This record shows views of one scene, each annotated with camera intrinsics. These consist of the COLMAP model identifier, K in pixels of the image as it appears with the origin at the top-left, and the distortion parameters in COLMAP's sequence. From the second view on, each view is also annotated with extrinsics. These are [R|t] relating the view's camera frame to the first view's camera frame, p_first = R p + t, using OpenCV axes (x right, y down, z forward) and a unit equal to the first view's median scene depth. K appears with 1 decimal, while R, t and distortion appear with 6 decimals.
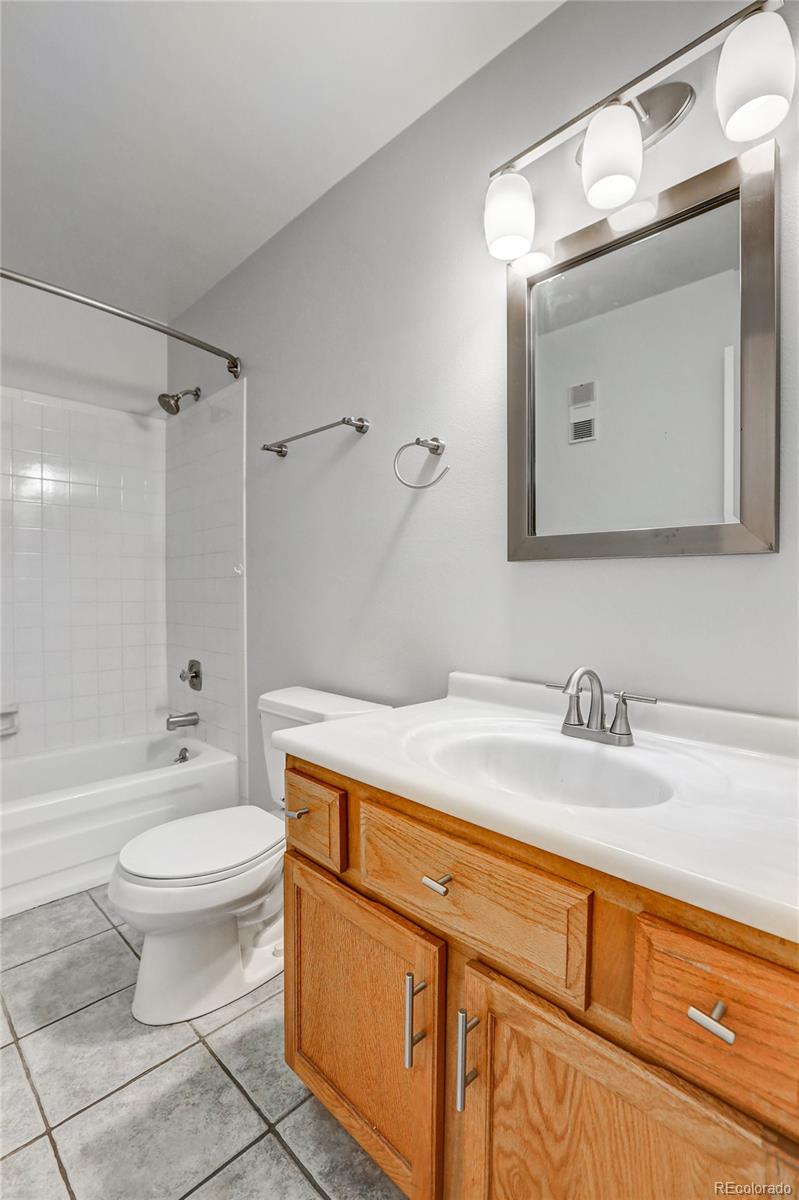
lens RADIAL K [[552.4, 0, 437.9], [0, 552.4, 617.6], [0, 0, 1]] dist [-0.040628, 0.012956]
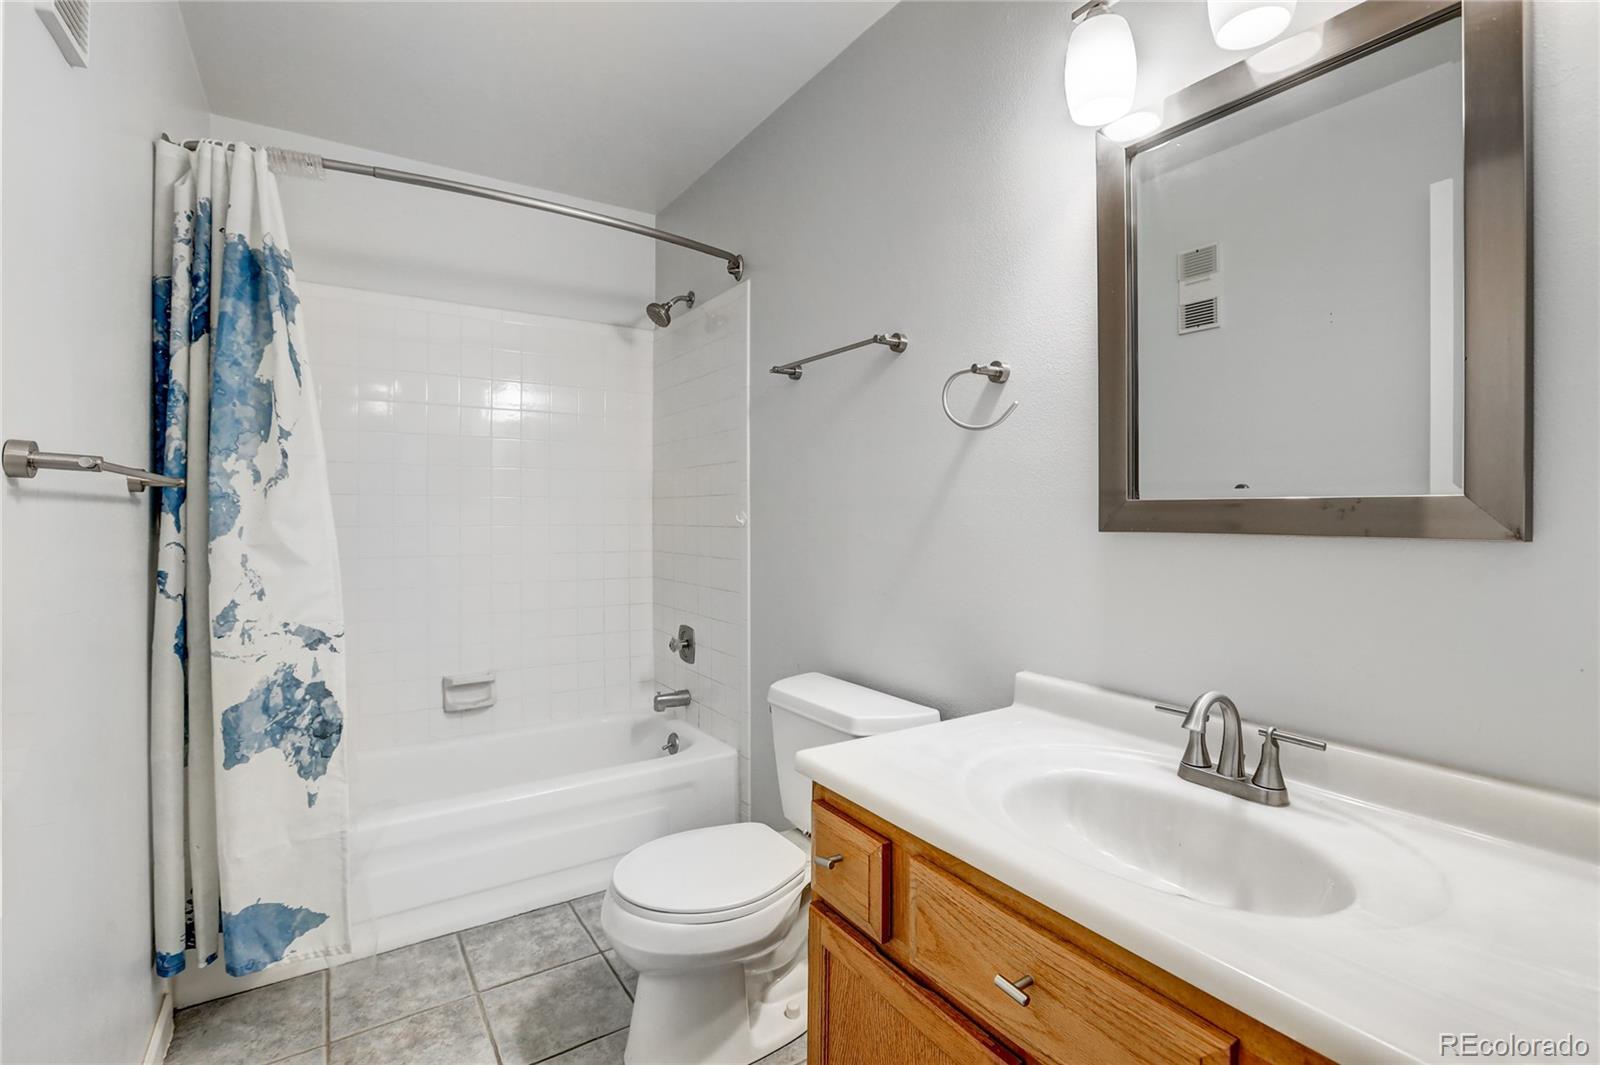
lens RADIAL K [[736.6, 0, 802.0], [0, 736.6, 518.2], [0, 0, 1]] dist [-0.040628, 0.012956]
pose [[0.973595, 0.003329, -0.228257, -0.038946], [-0.007405, 0.999828, -0.017003, -0.100466], [0.228161, 0.018244, 0.973452, -0.052245]]
